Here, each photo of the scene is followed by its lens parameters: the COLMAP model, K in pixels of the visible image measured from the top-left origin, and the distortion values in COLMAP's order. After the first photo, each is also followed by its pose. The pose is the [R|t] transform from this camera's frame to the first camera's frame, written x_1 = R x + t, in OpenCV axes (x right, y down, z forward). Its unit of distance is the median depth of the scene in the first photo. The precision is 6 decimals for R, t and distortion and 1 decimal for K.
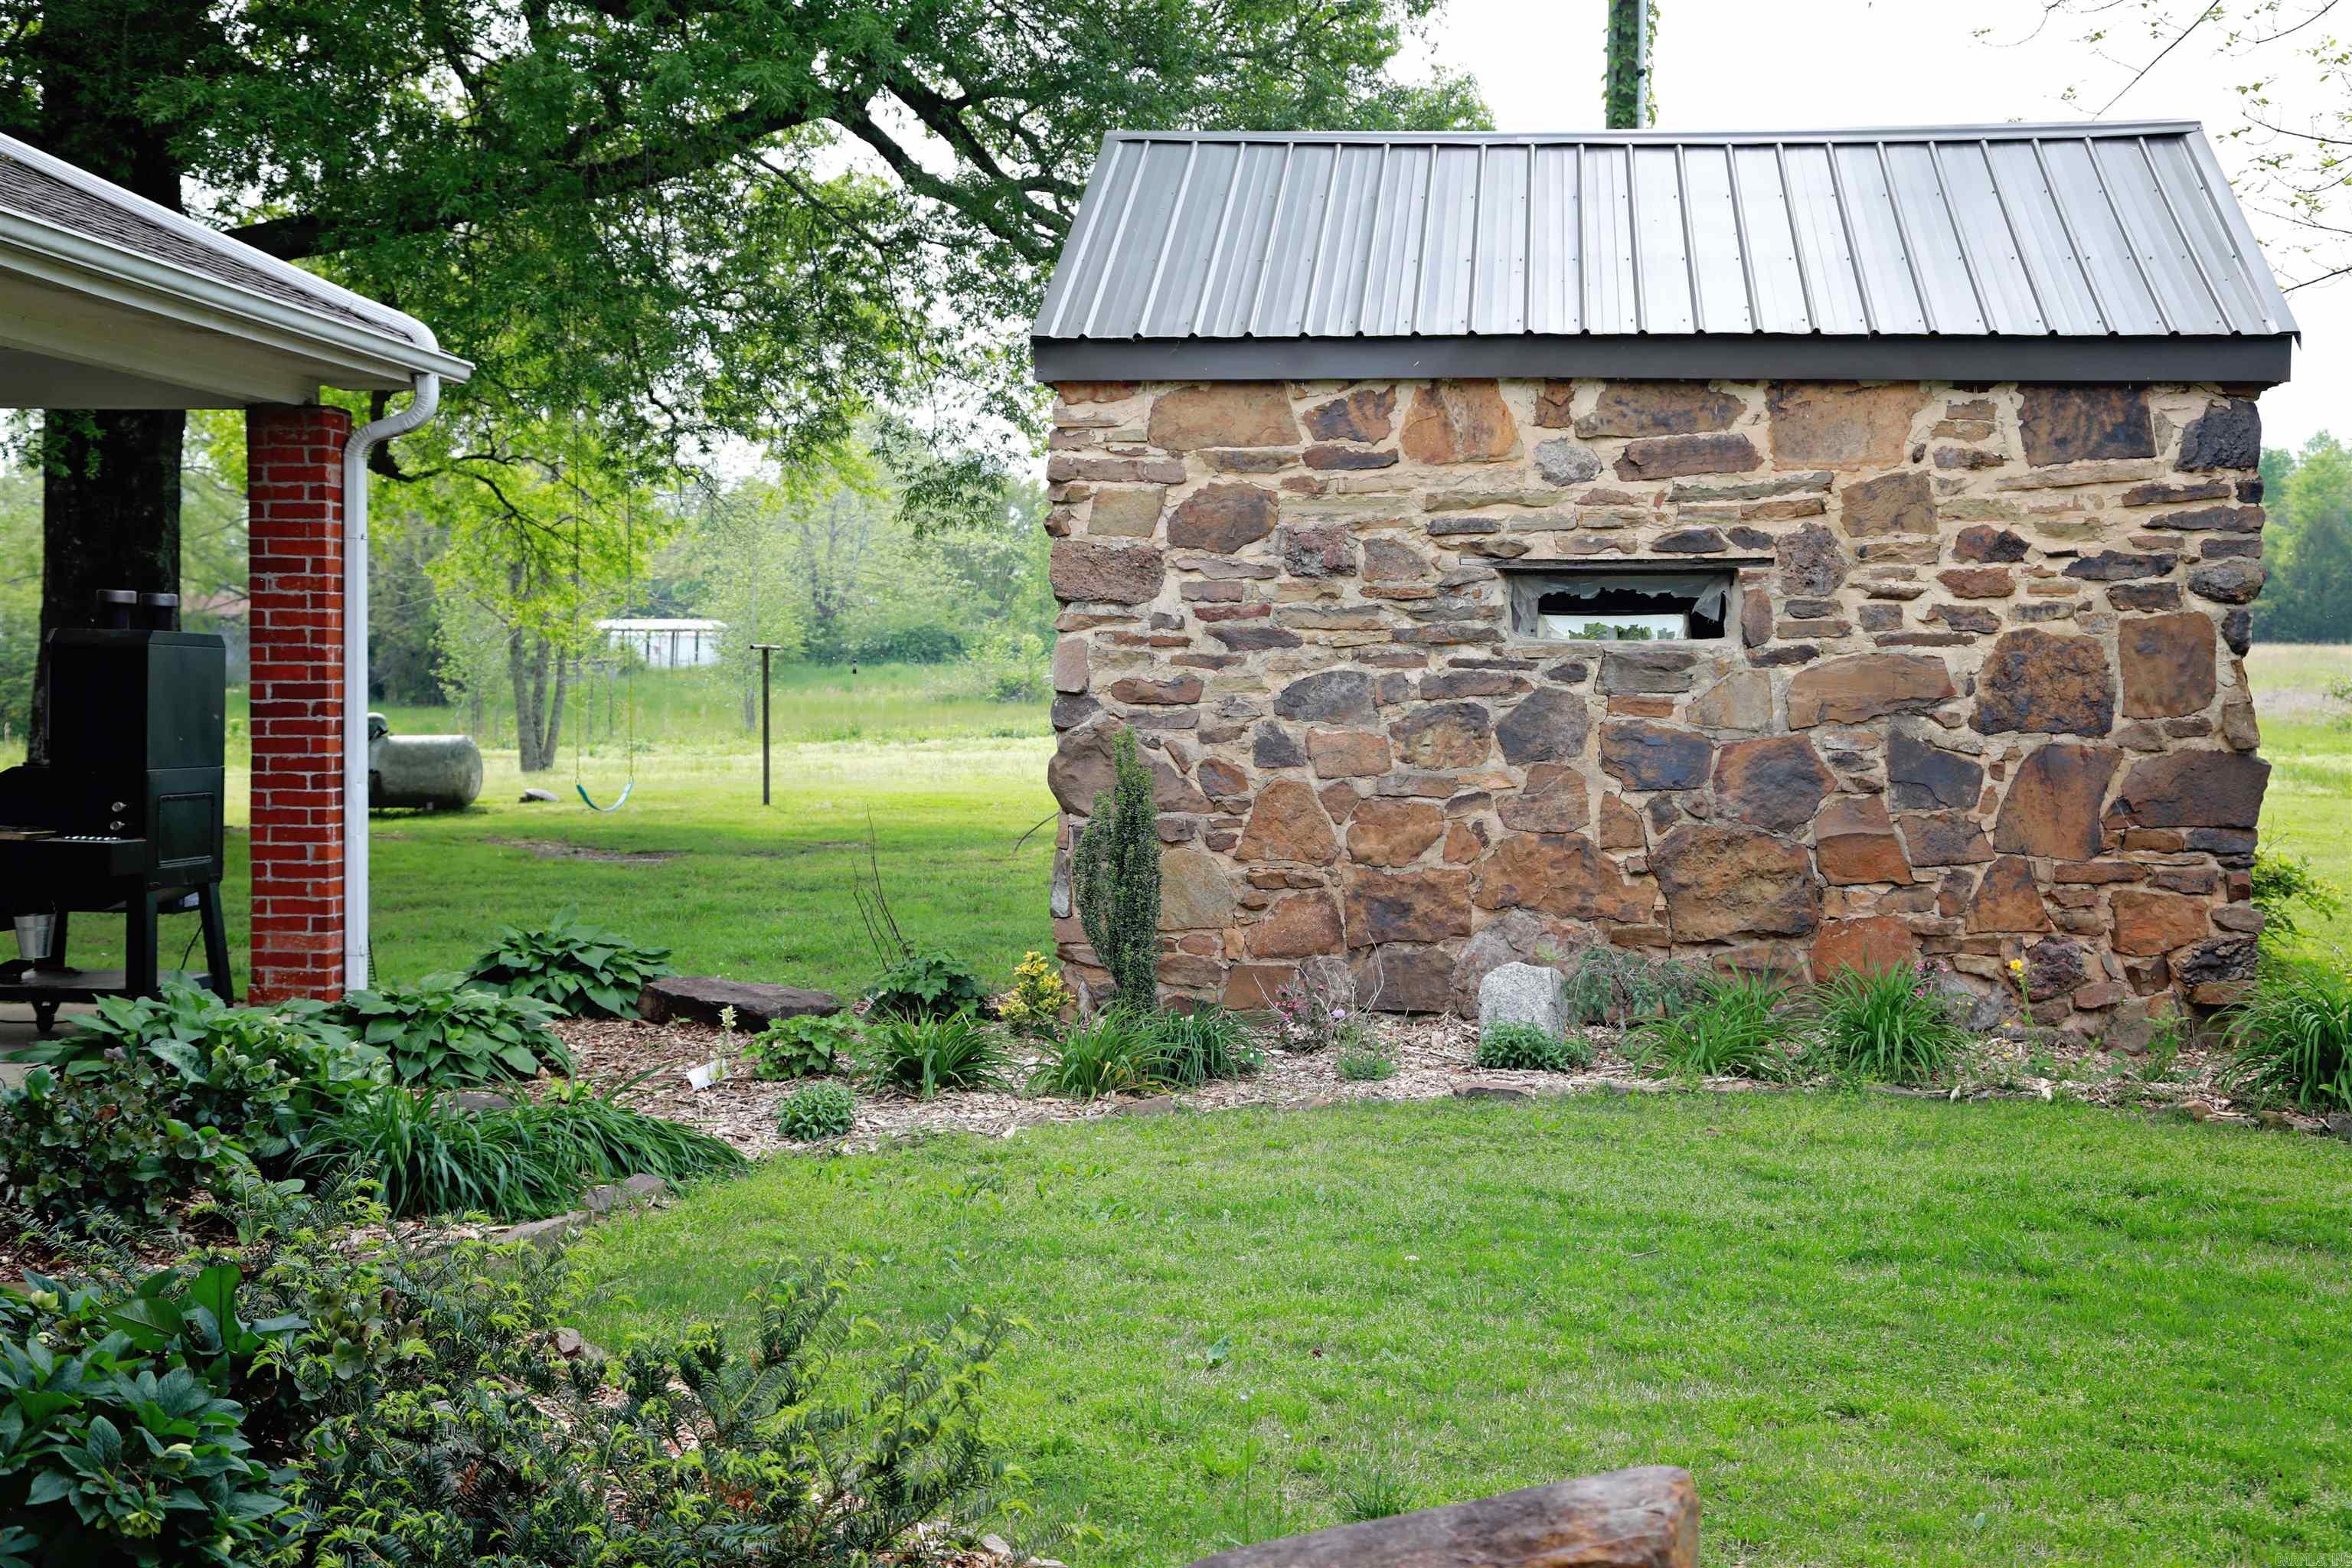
lens RADIAL K [[3338.4, 0, 1175.9], [0, 3338.4, 781.7], [0, 0, 1]] dist [0.199629, 0.000000]
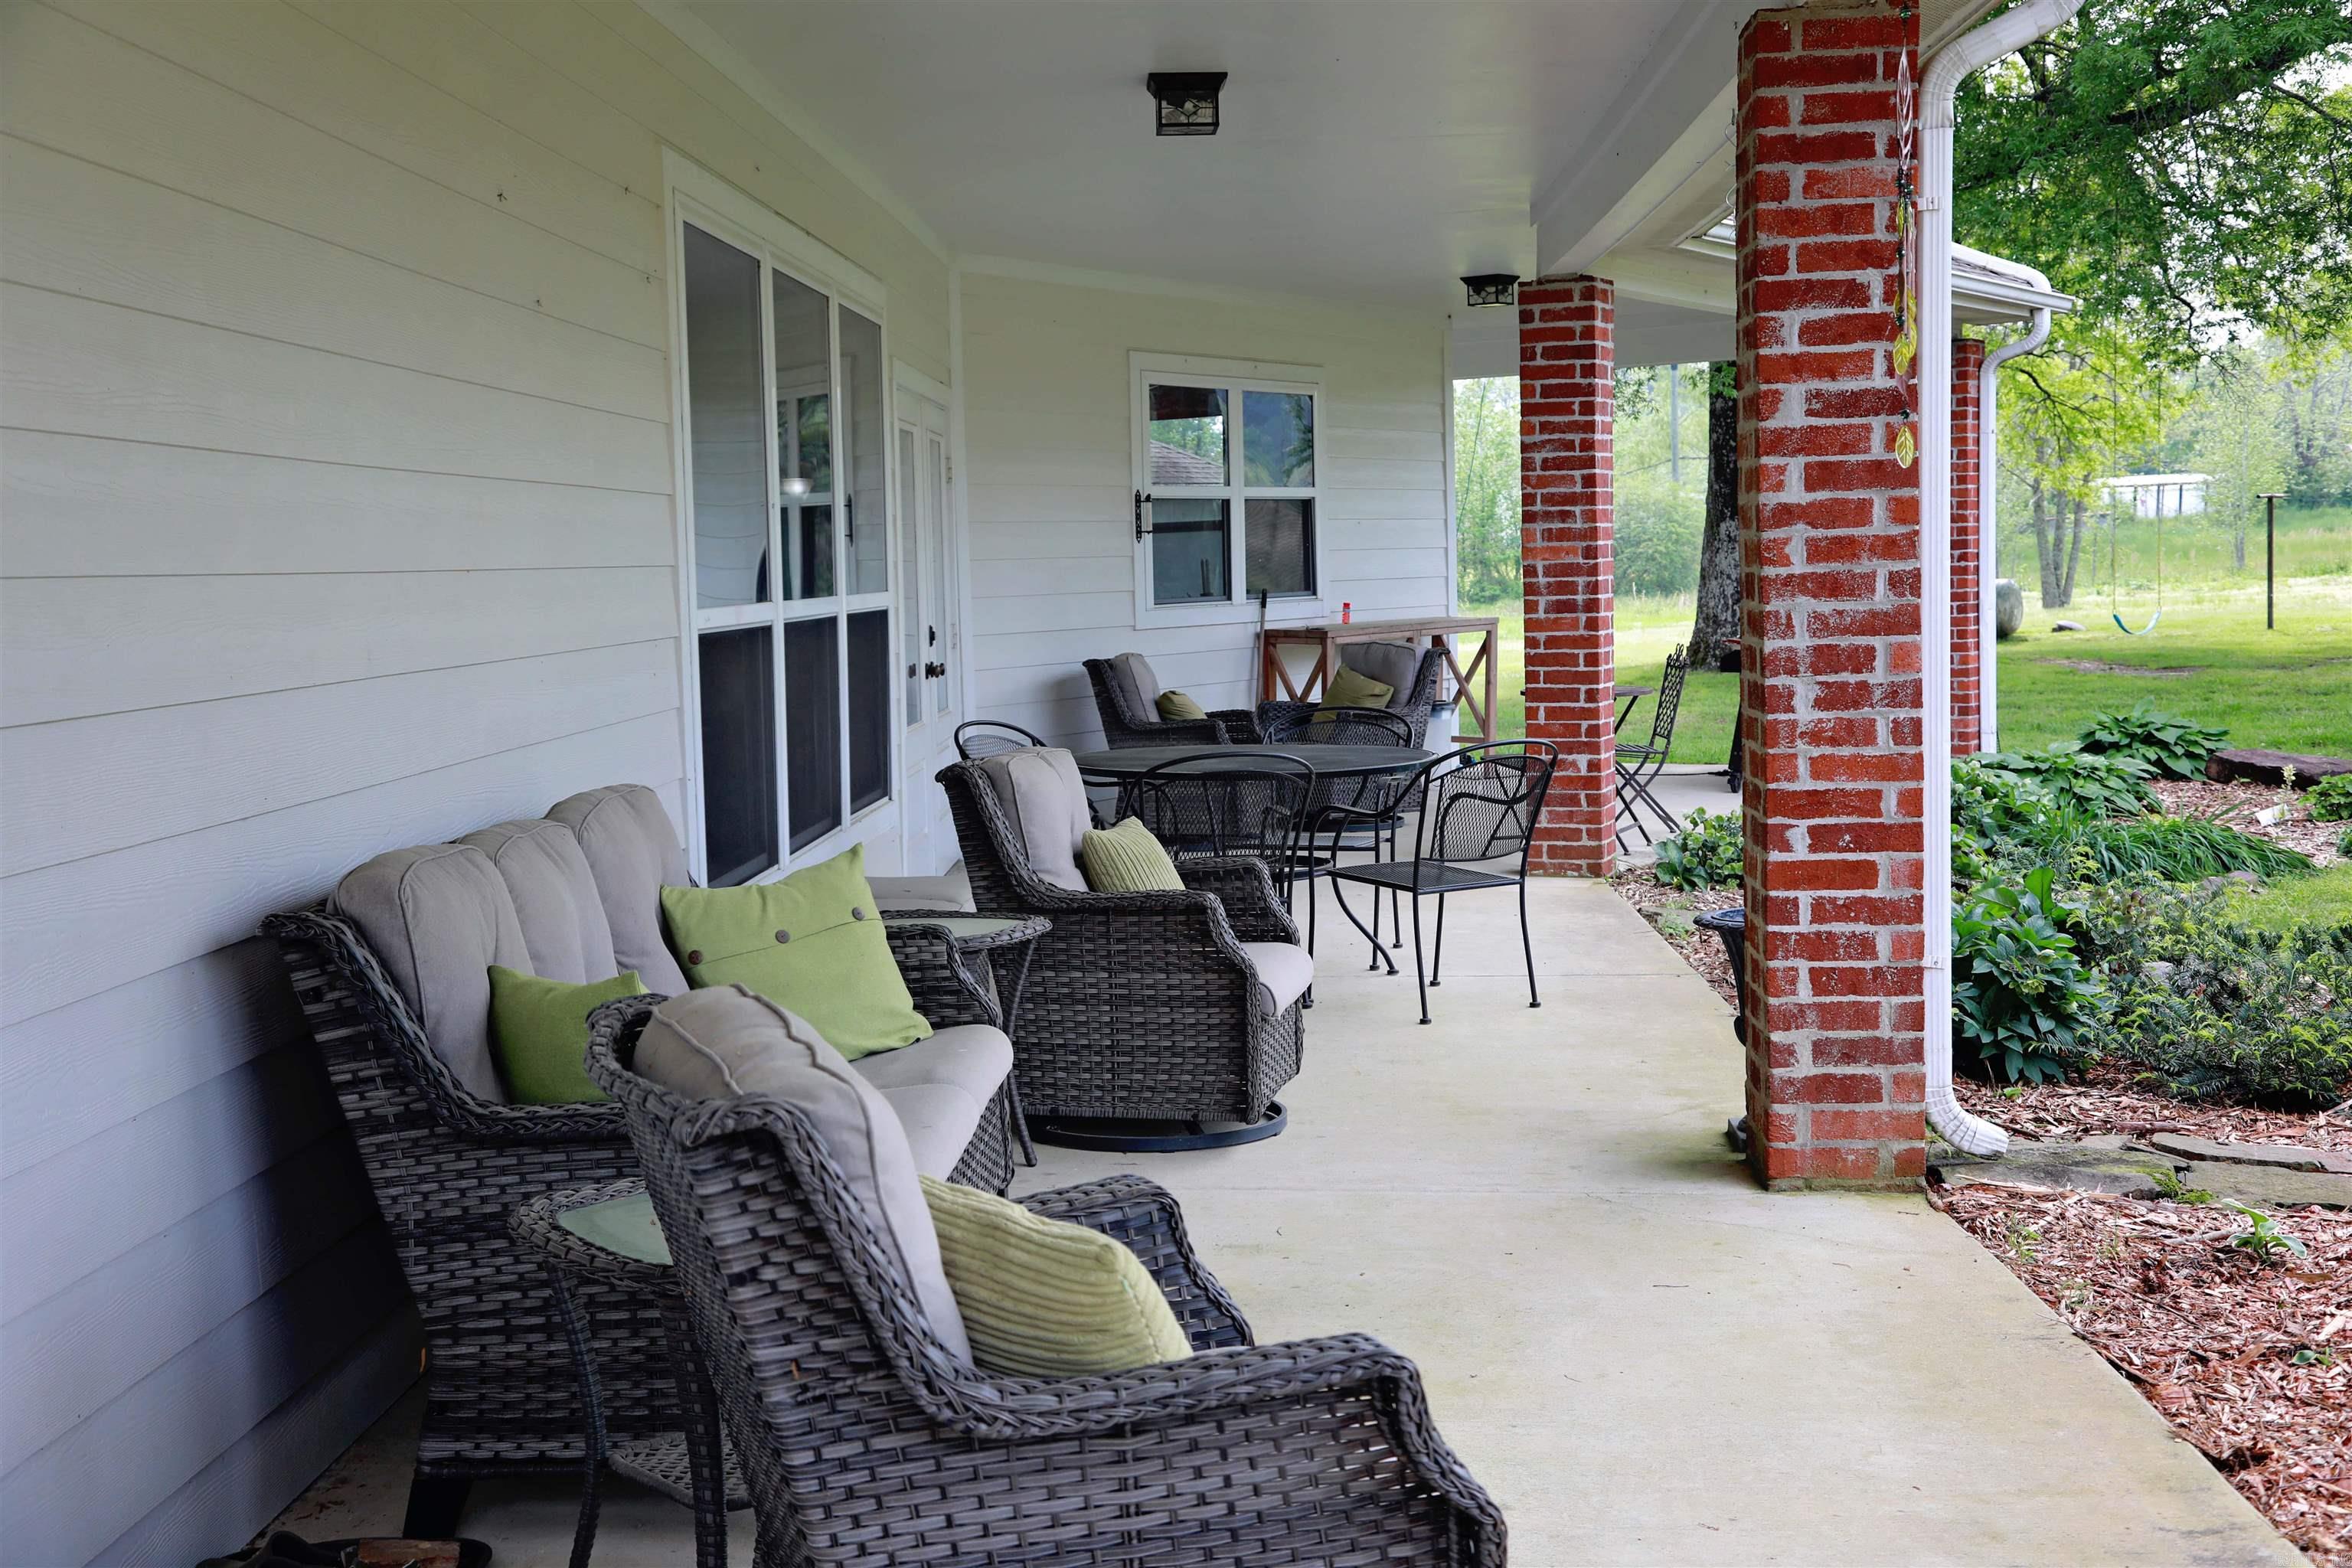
lens RADIAL K [[2763.8, 0, 1173.9], [0, 2763.8, 772.2], [0, 0, 1]] dist [0.104157, 0.000000]
pose [[0.884128, 0.005123, -0.467217, -0.001572], [0.019709, 0.998641, 0.048247, 0.005382], [0.466829, -0.051865, 0.882825, -0.180207]]
